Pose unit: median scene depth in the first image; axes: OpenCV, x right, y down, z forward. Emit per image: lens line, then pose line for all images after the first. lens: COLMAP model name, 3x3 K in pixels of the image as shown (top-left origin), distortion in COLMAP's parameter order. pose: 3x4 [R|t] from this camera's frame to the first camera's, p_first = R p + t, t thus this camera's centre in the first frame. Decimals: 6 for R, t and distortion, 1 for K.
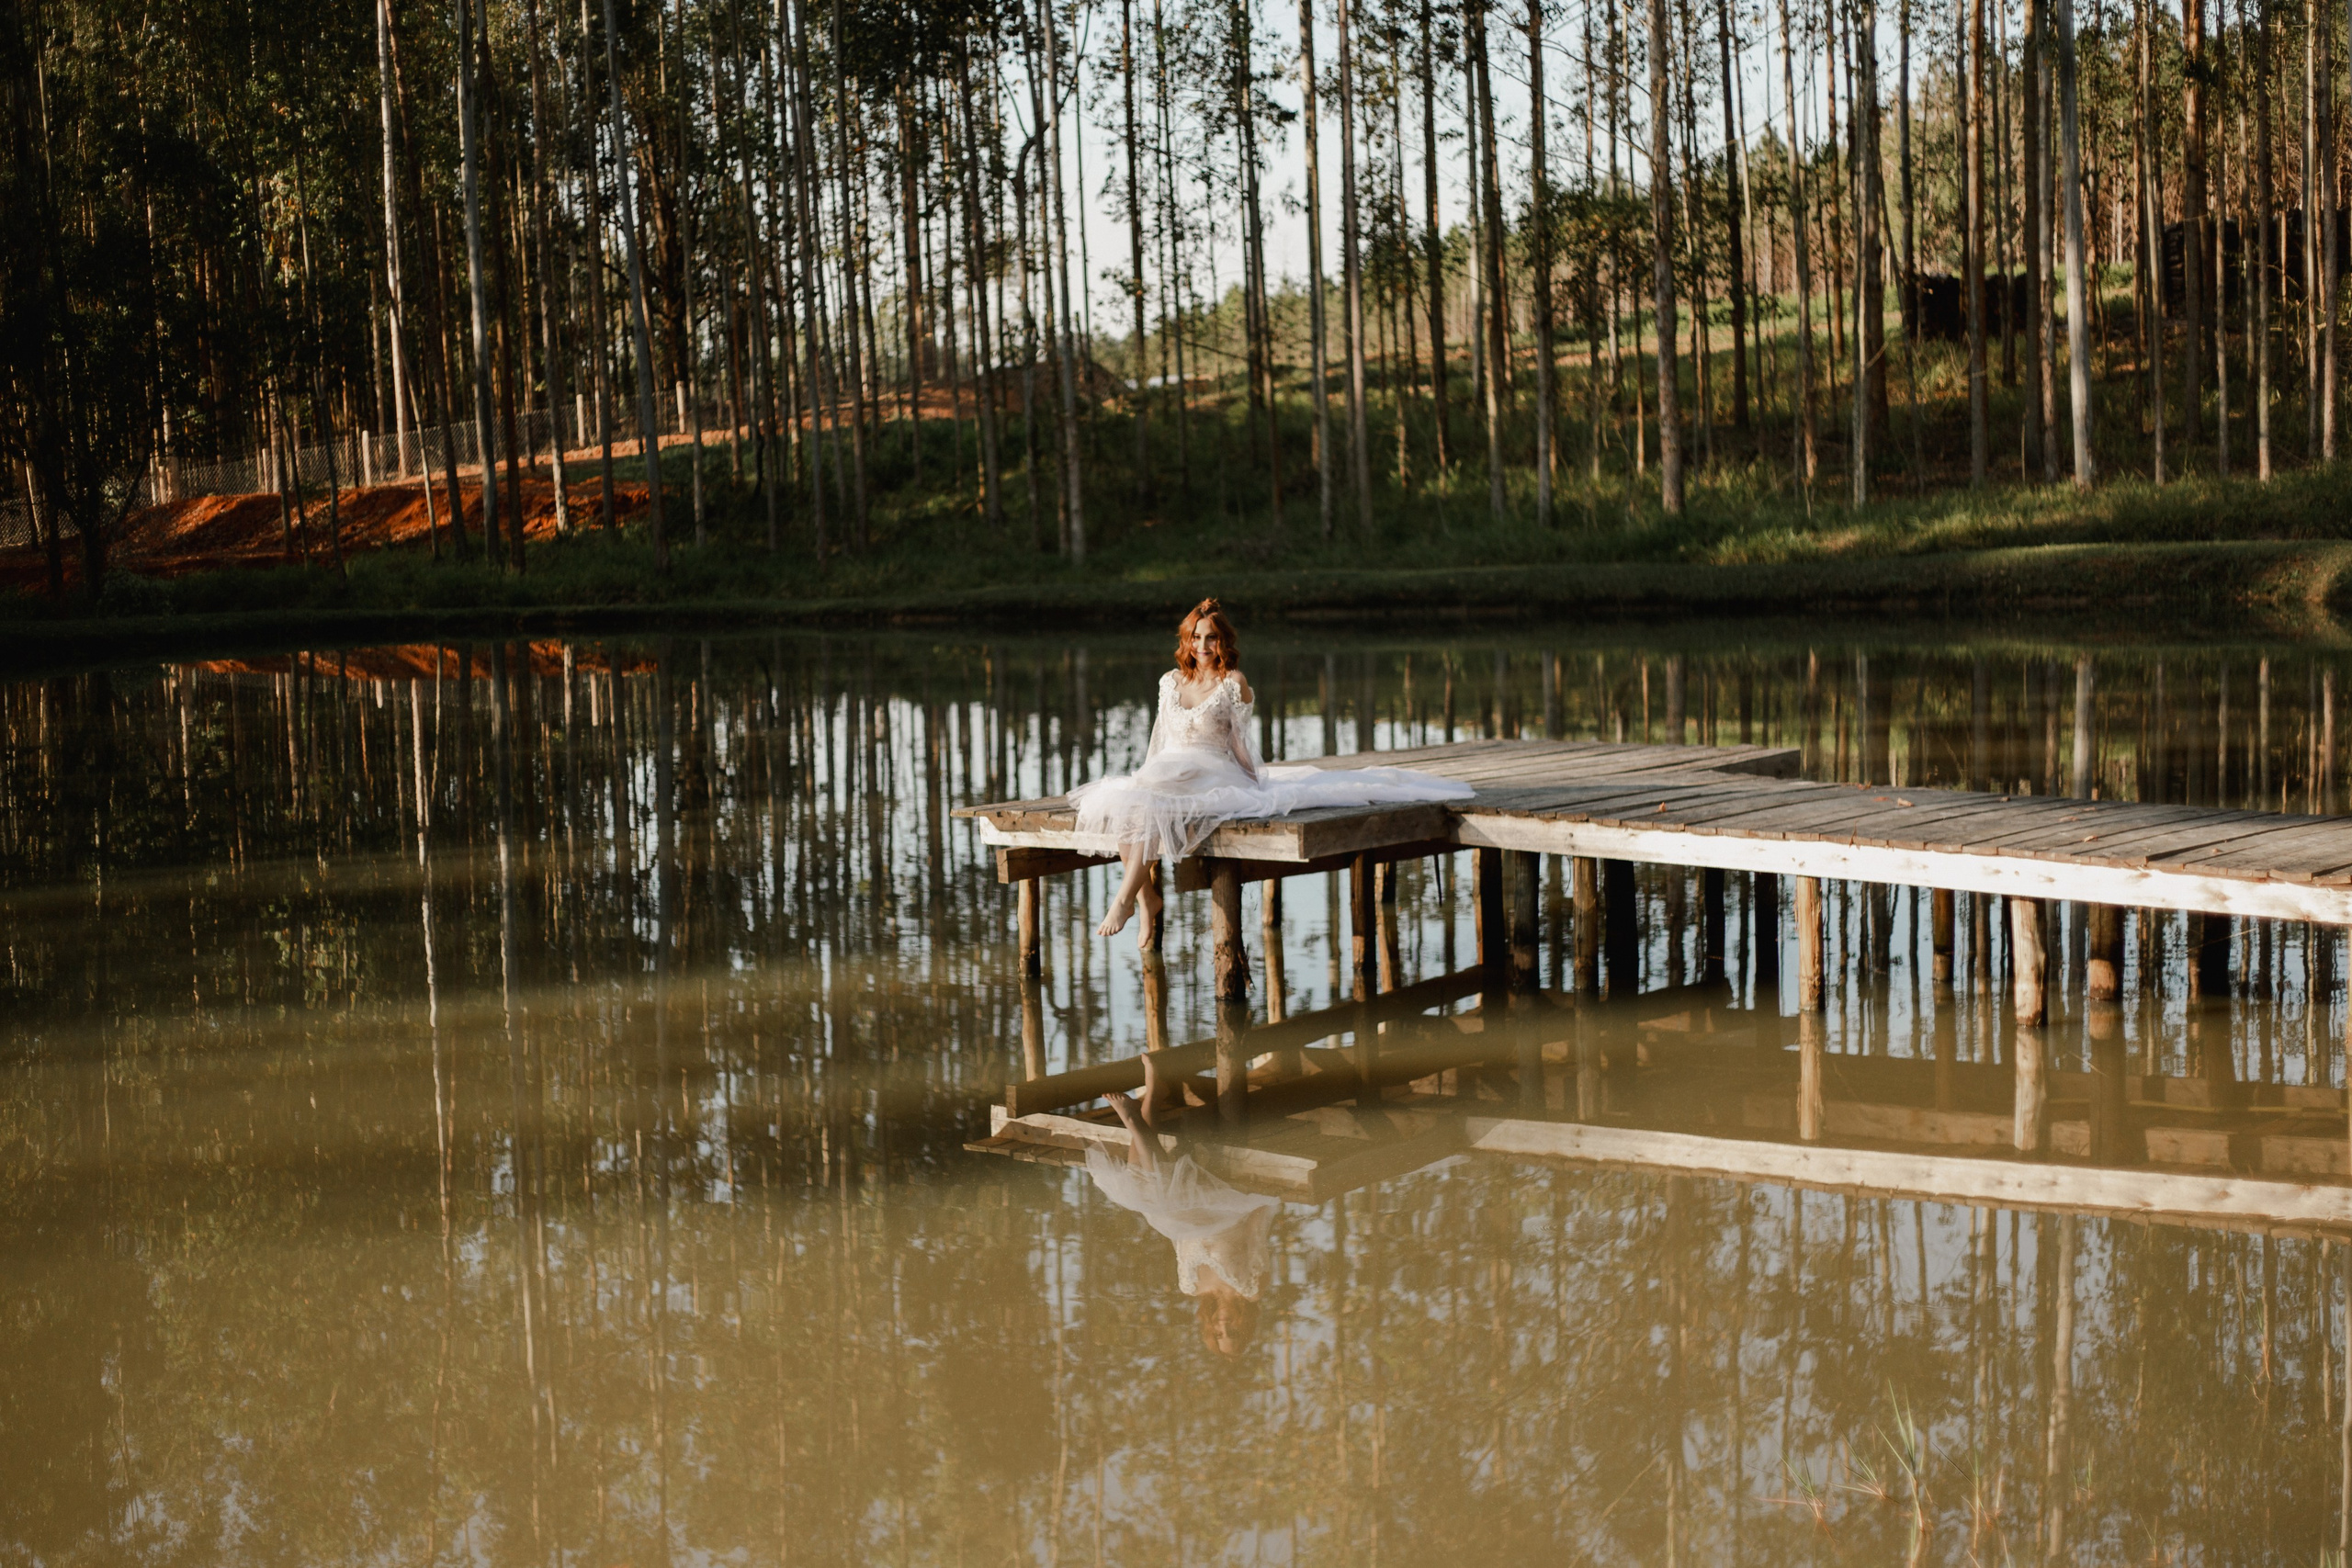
lens RADIAL K [[3467.5, 0, 1176.0], [0, 3467.5, 784.0], [0, 0, 1]] dist [0.015995, 0.020966]
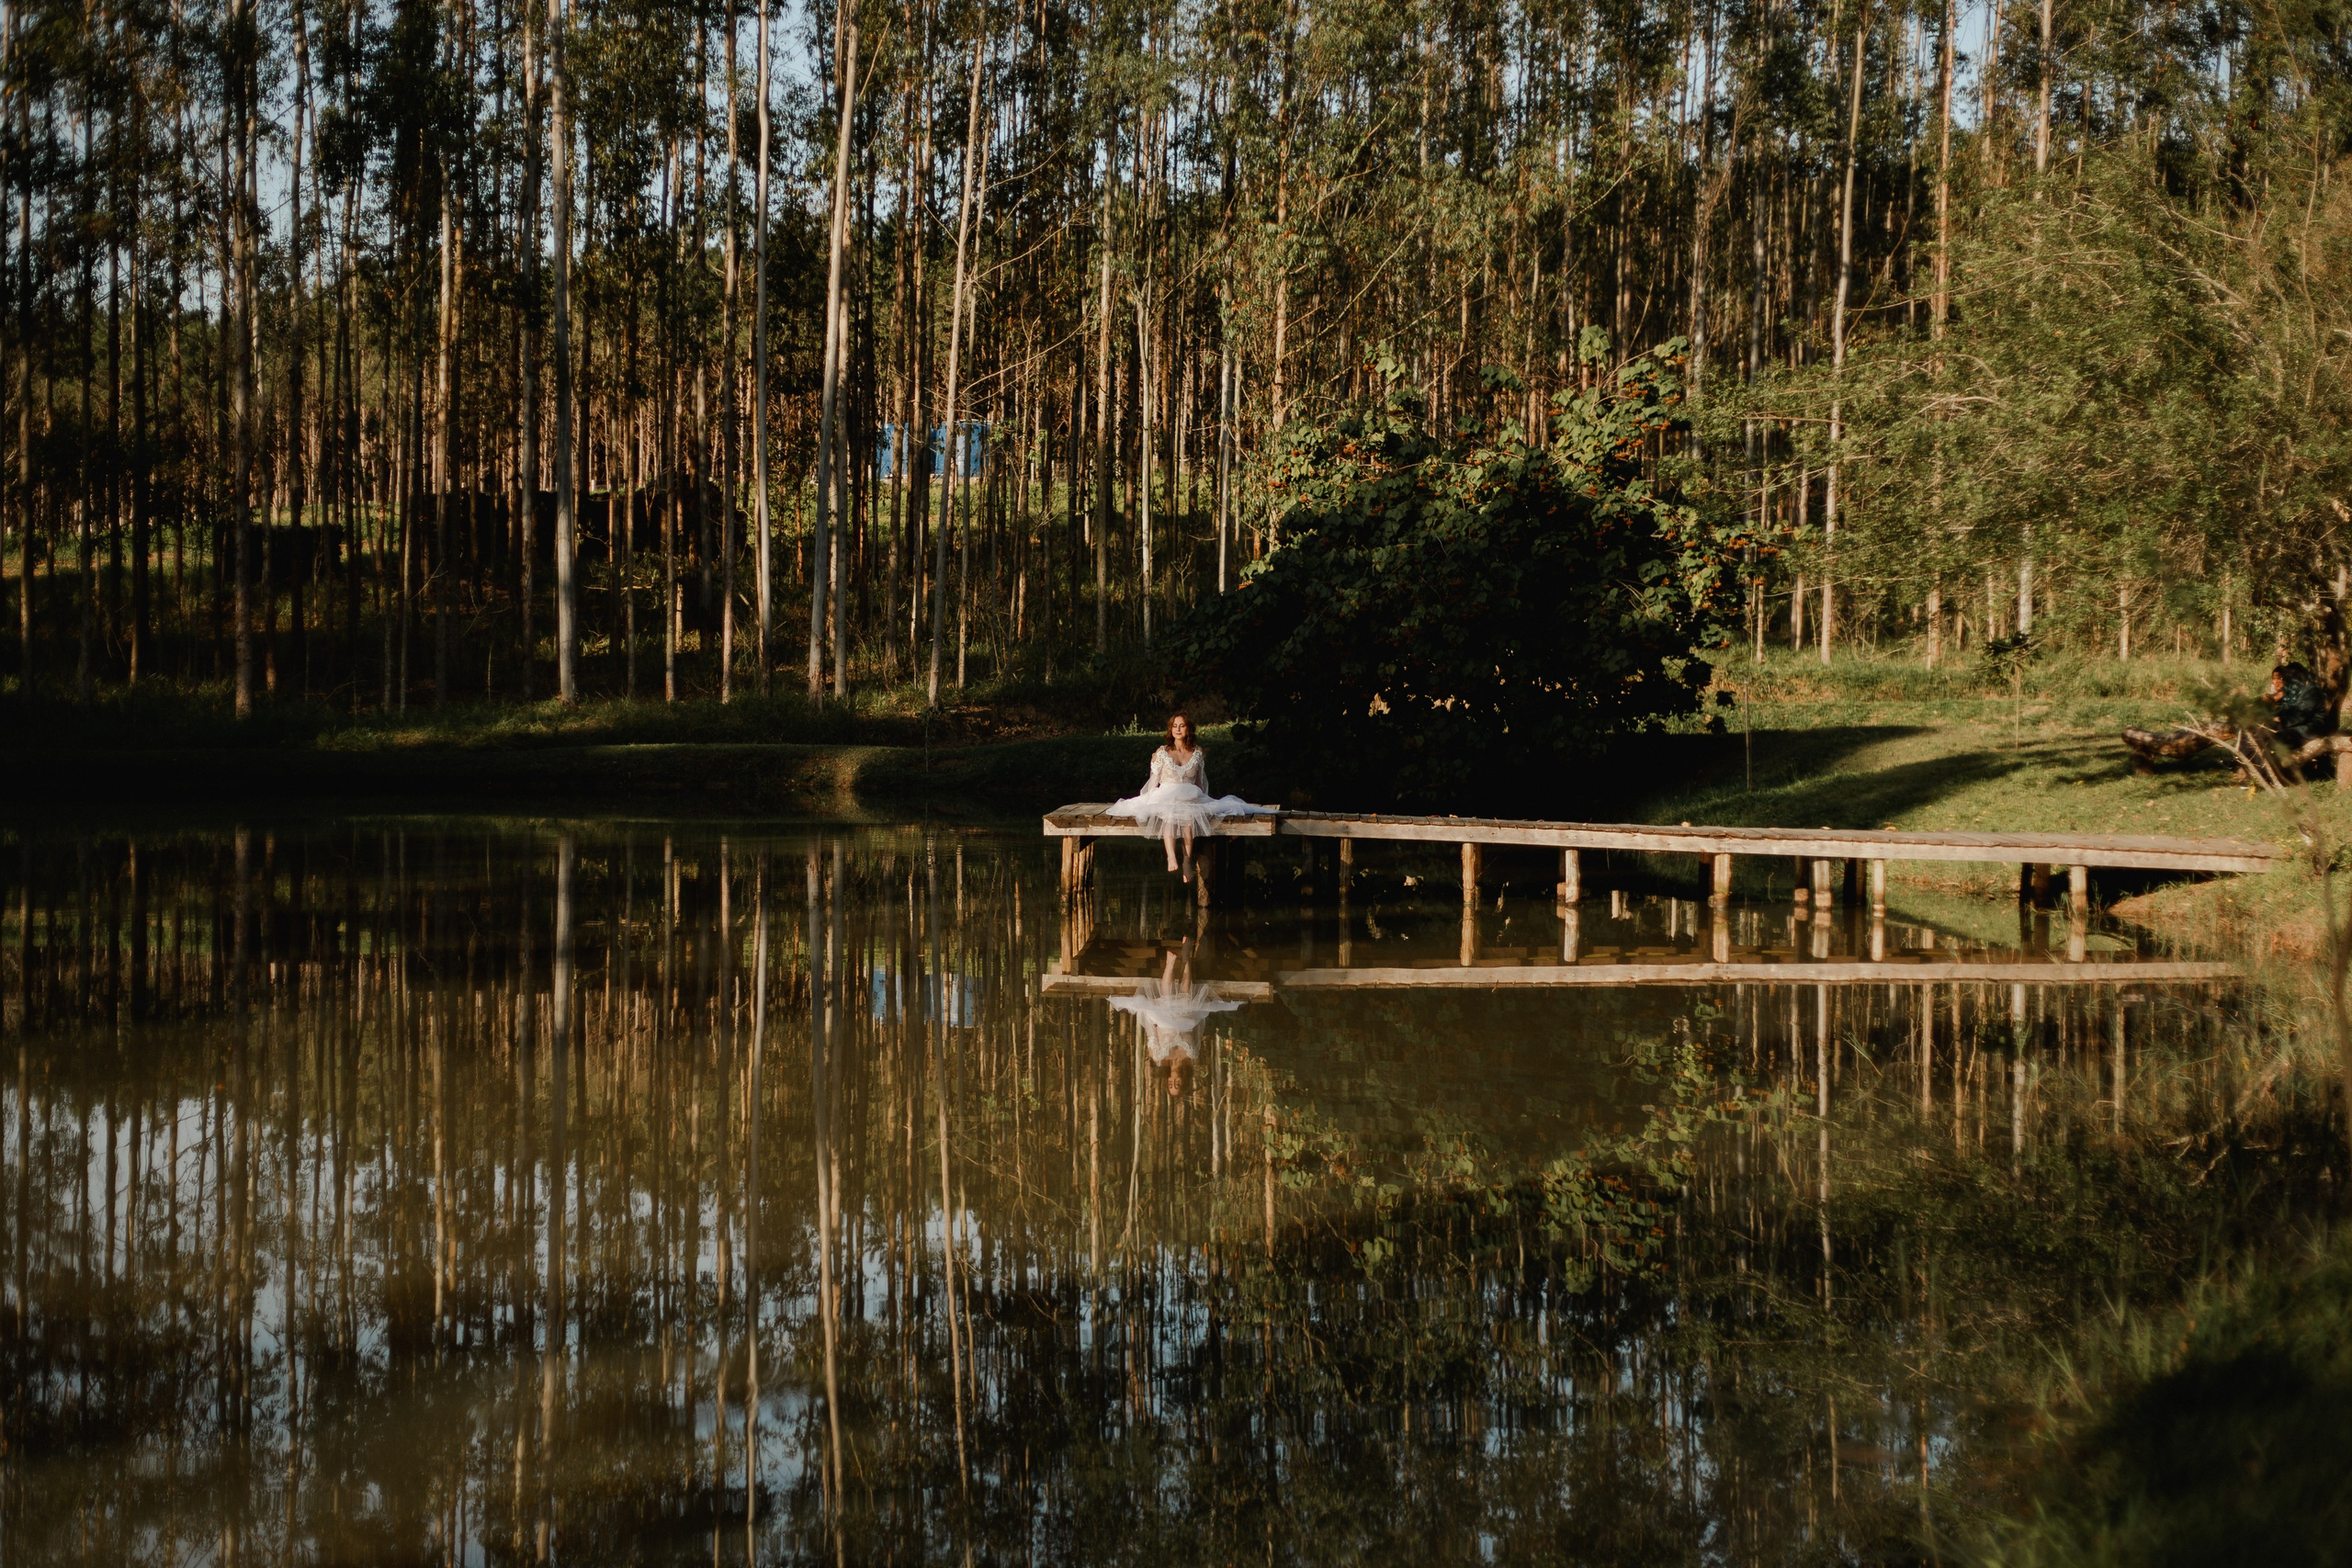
lens RADIAL K [[3467.5, 0, 1176.0], [0, 3467.5, 784.0], [0, 0, 1]] dist [0.015995, 0.020966]
pose [[0.802720, 0.021993, 0.595950, -0.285414], [0.020820, 0.997677, -0.064862, 0.028731], [-0.595992, 0.064474, 0.800398, -0.141834]]
